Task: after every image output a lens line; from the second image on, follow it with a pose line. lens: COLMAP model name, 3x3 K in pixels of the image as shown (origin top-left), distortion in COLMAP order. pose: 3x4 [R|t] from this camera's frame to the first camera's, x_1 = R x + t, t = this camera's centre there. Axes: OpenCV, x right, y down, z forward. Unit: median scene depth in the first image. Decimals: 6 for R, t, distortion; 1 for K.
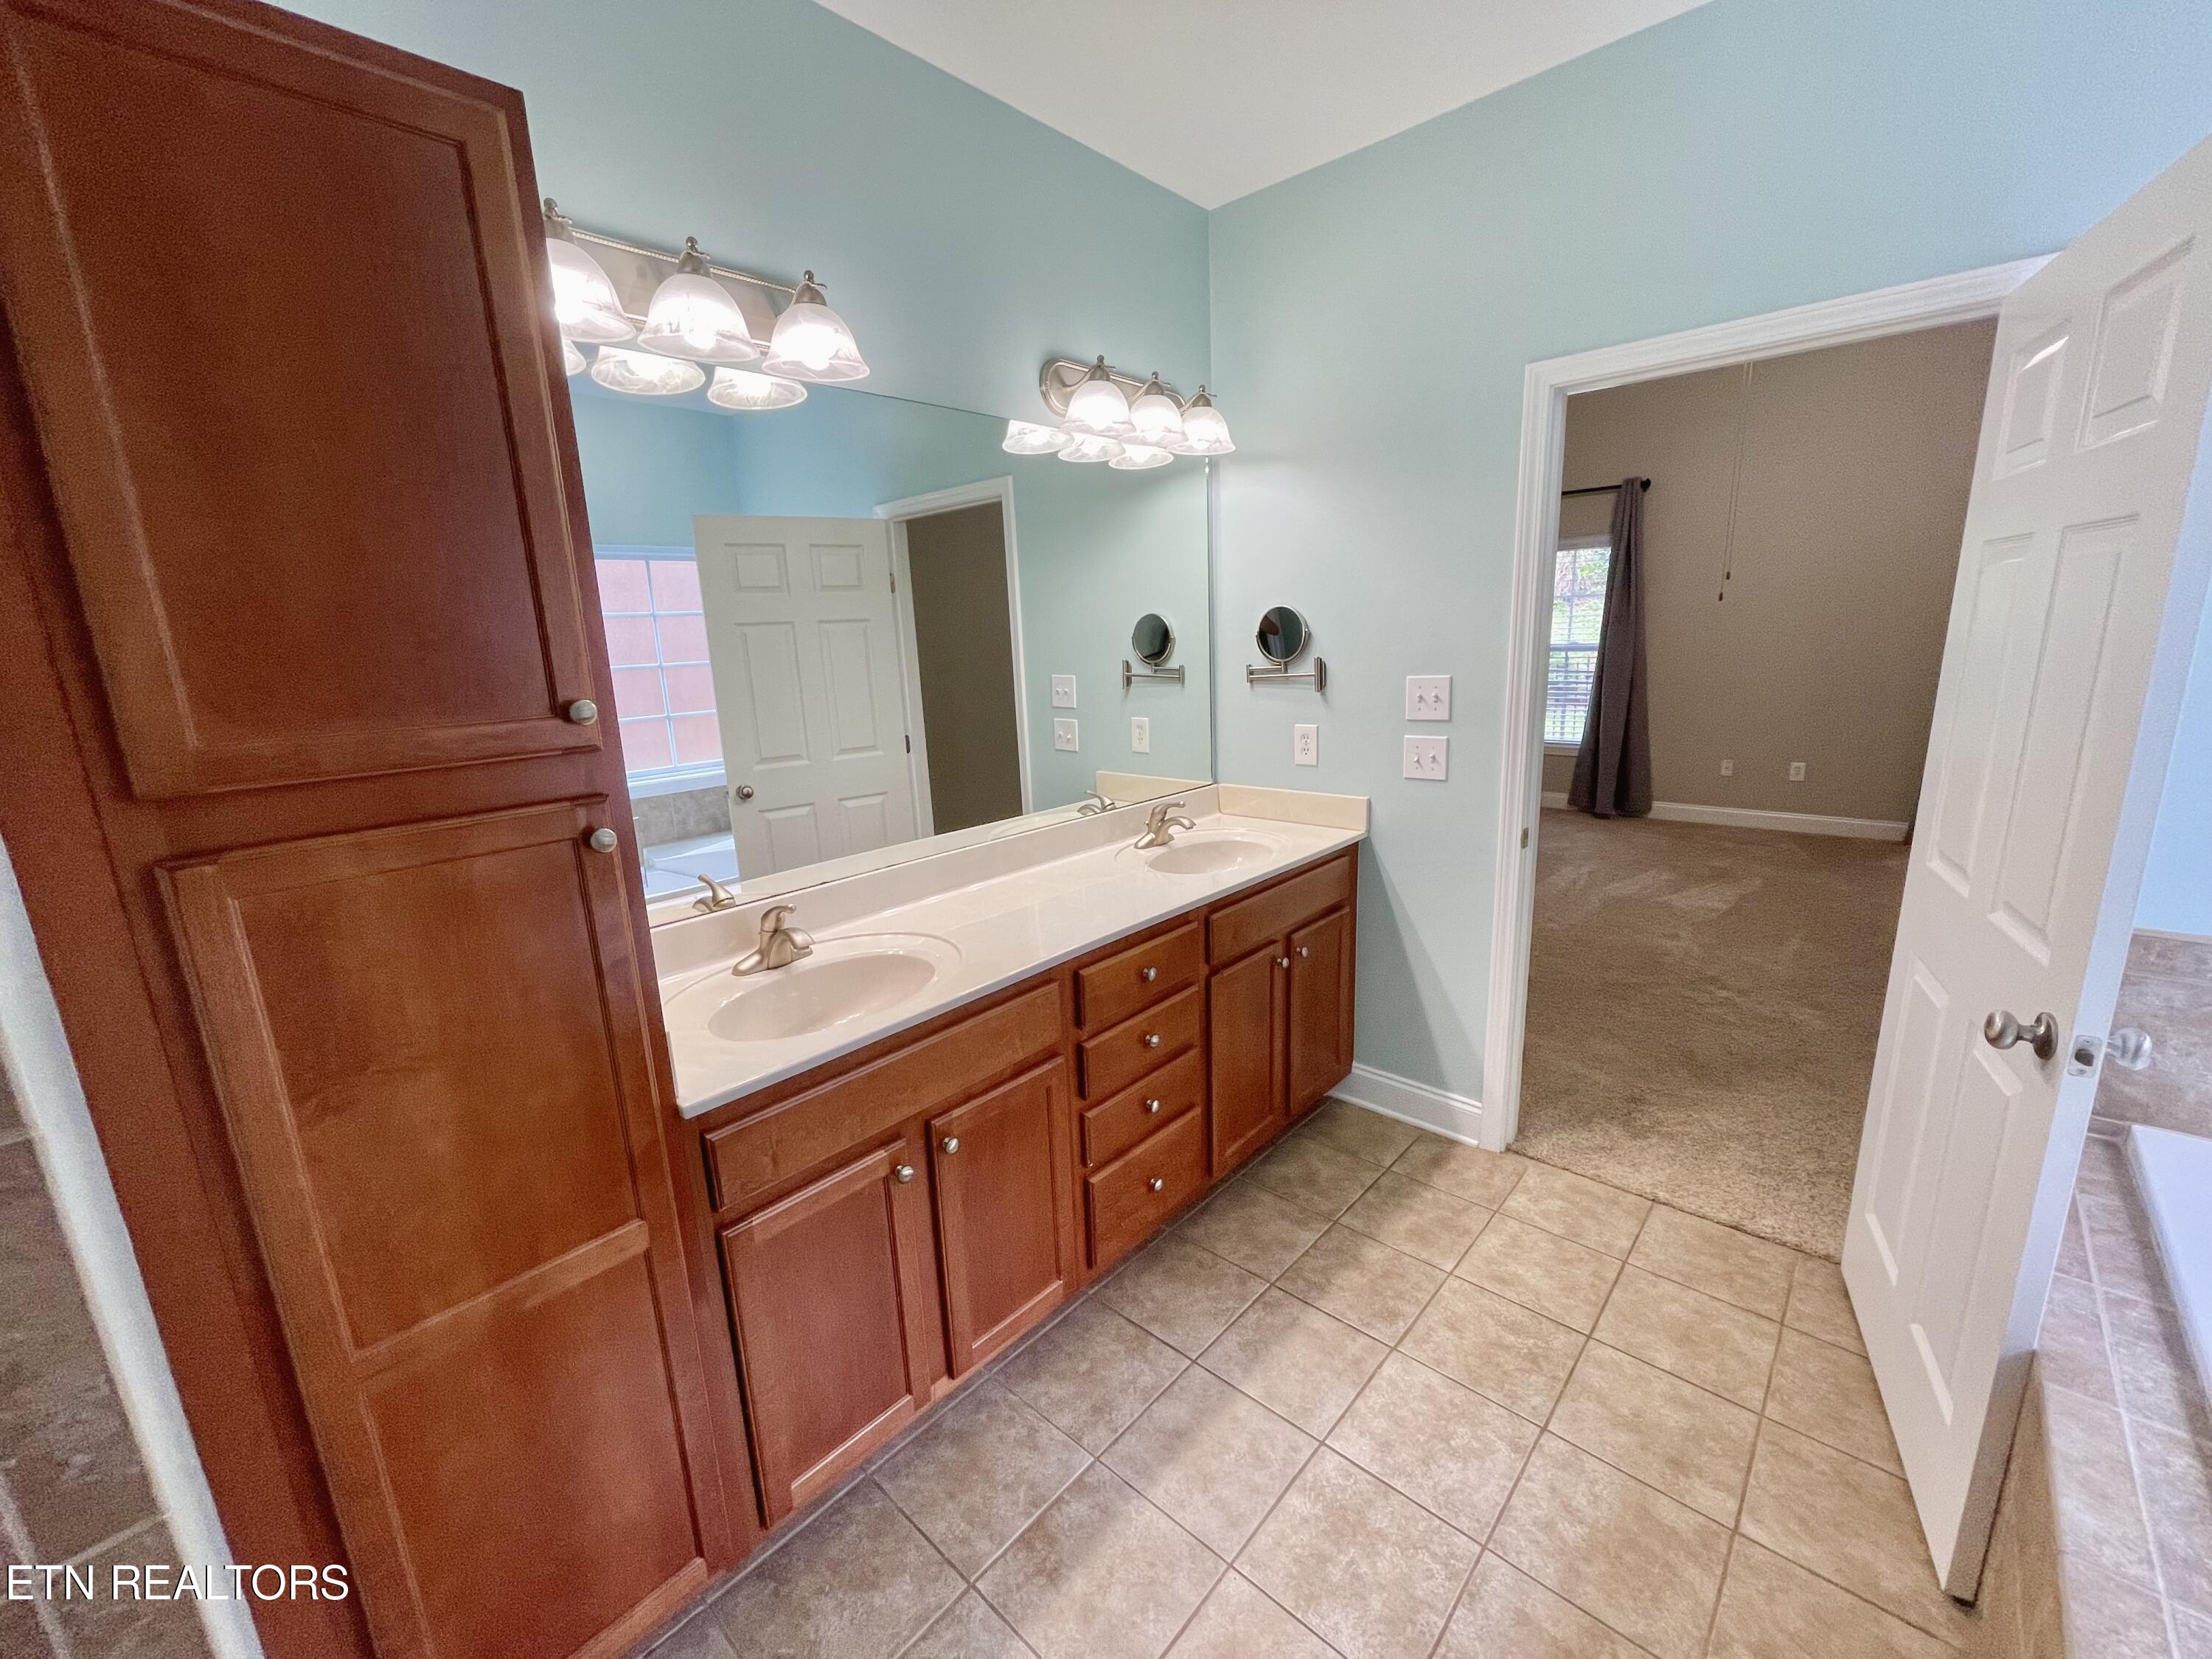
lens RADIAL K [[909.2, 0, 1105.5], [0, 909.2, 833.4], [0, 0, 1]] dist [-0.003916, 0.000114]
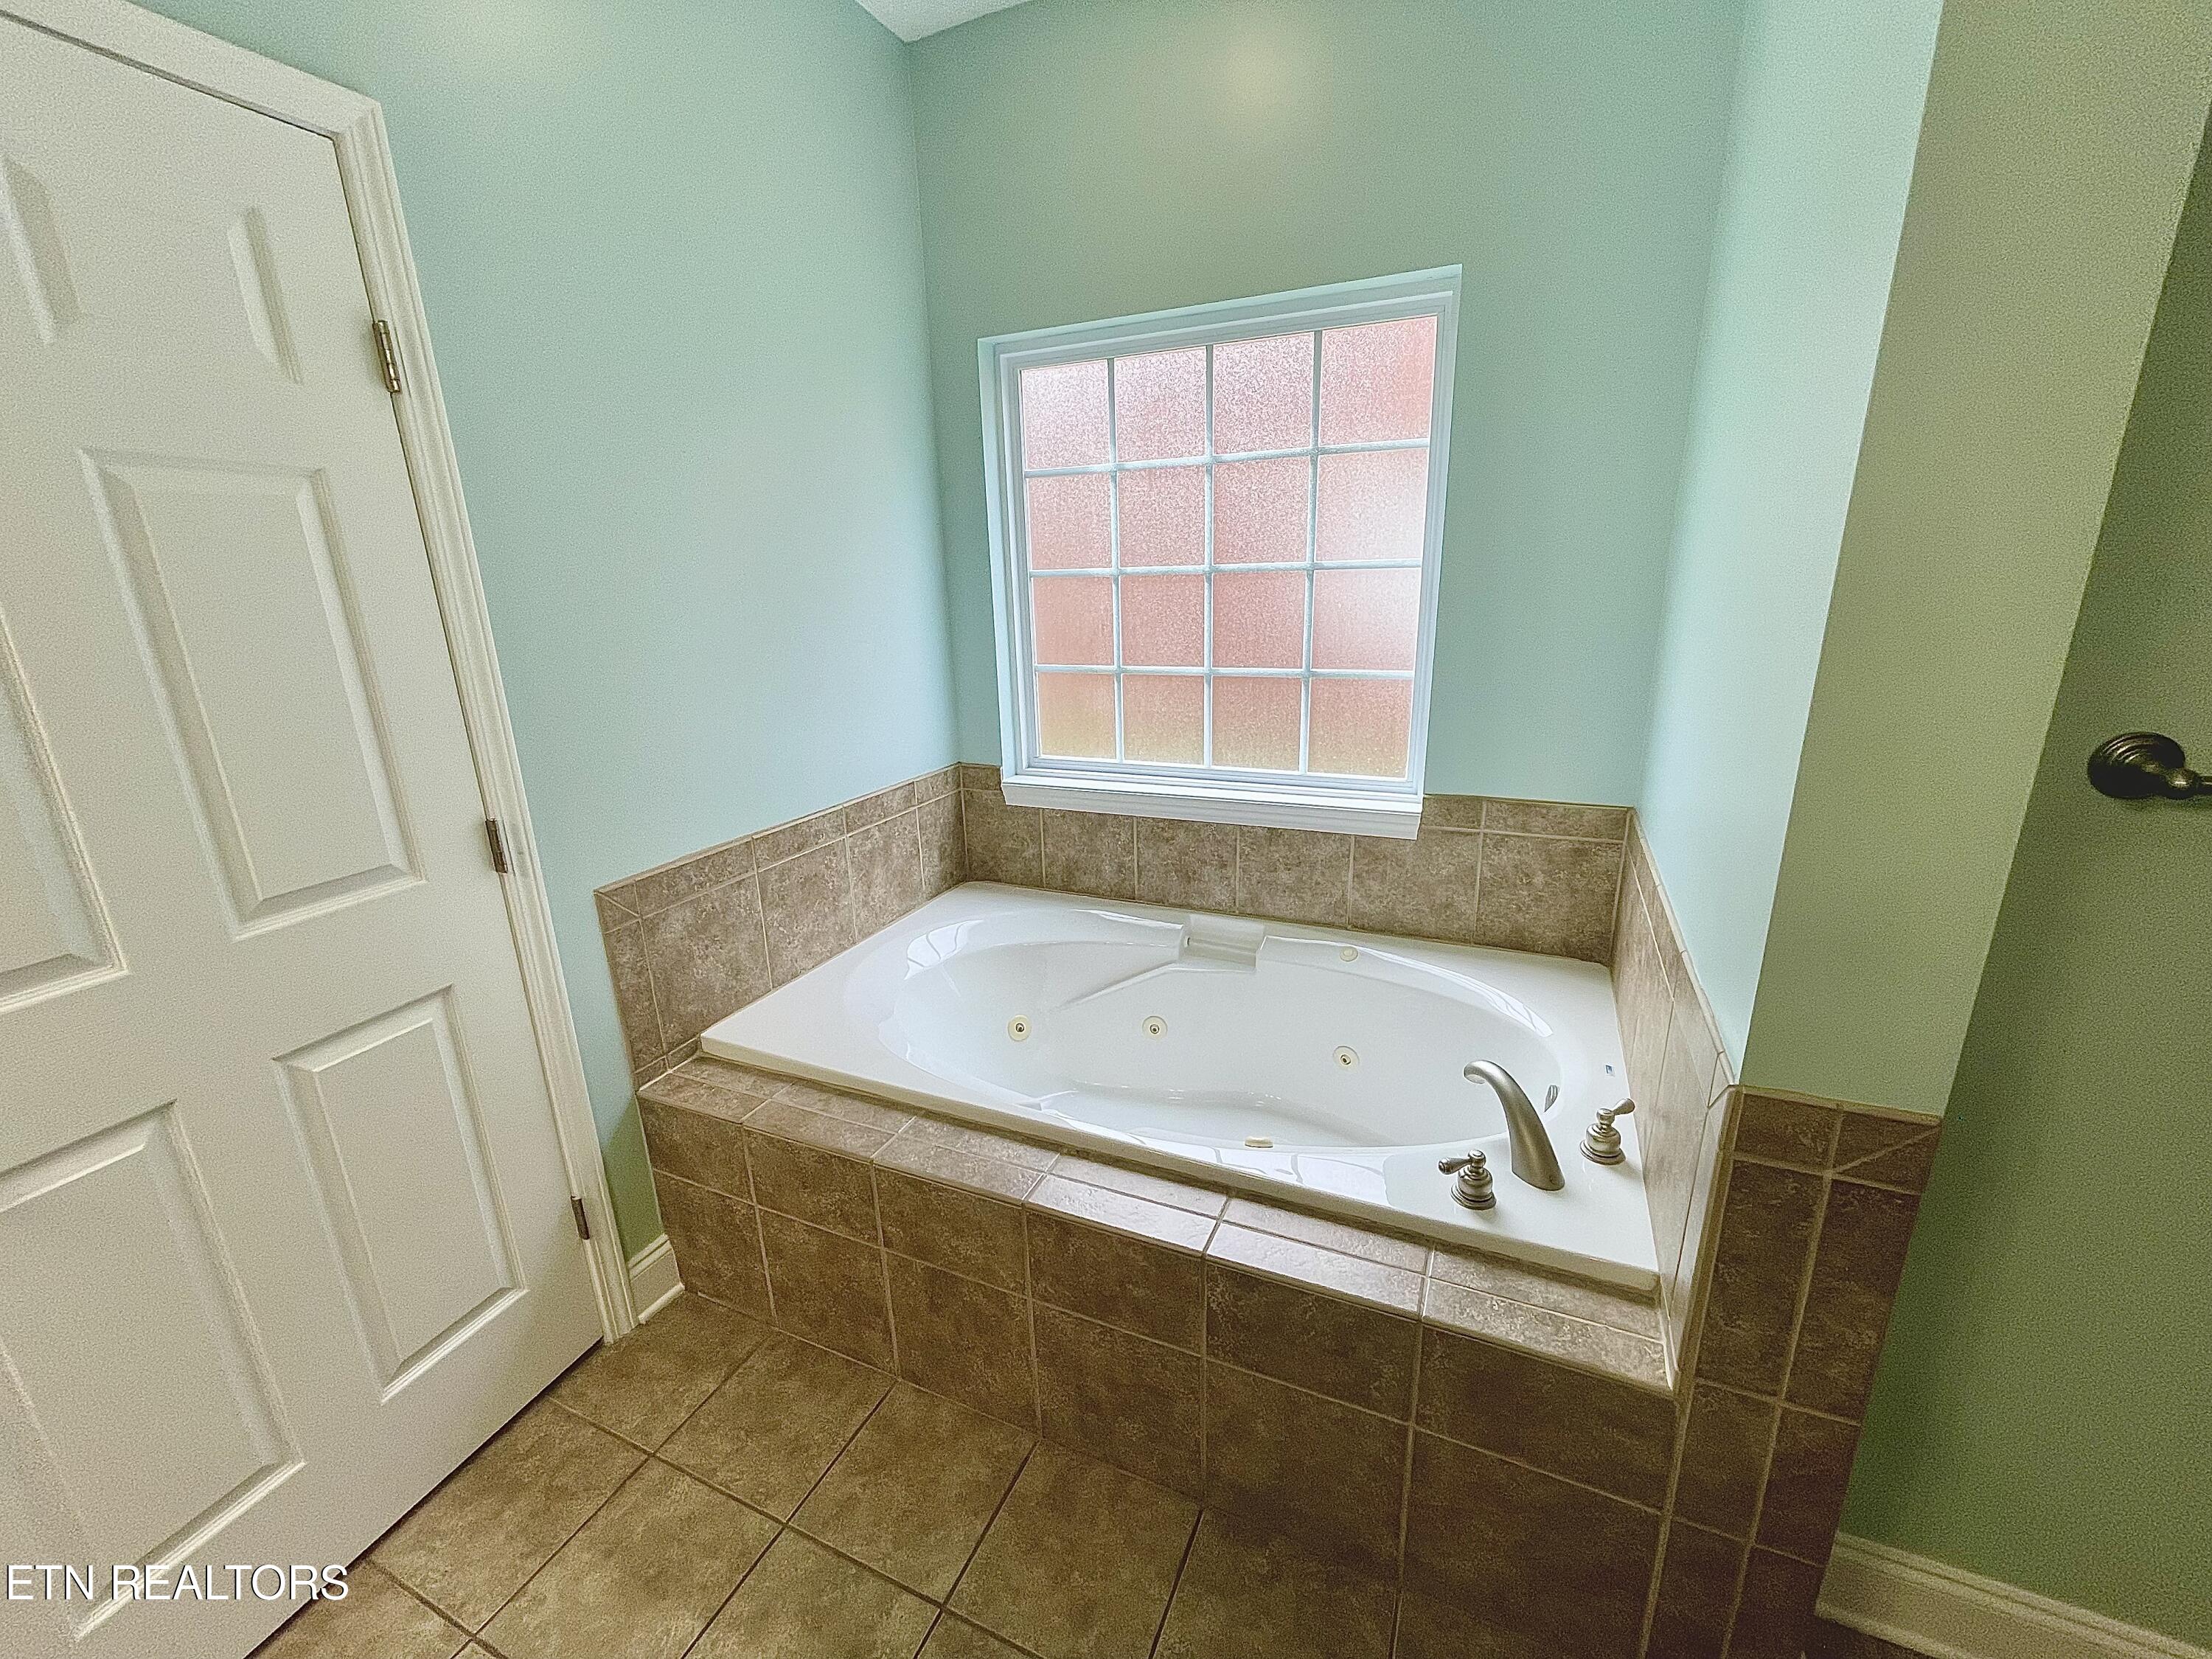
lens RADIAL K [[909.2, 0, 1103.3], [0, 909.2, 818.1], [0, 0, 1]] dist [-0.003916, 0.000114]
pose [[-0.306269, -0.223936, 0.925231, 0.006781], [0.245478, 0.920487, 0.304046, -0.137686], [-0.919750, 0.320244, -0.226946, 0.699086]]
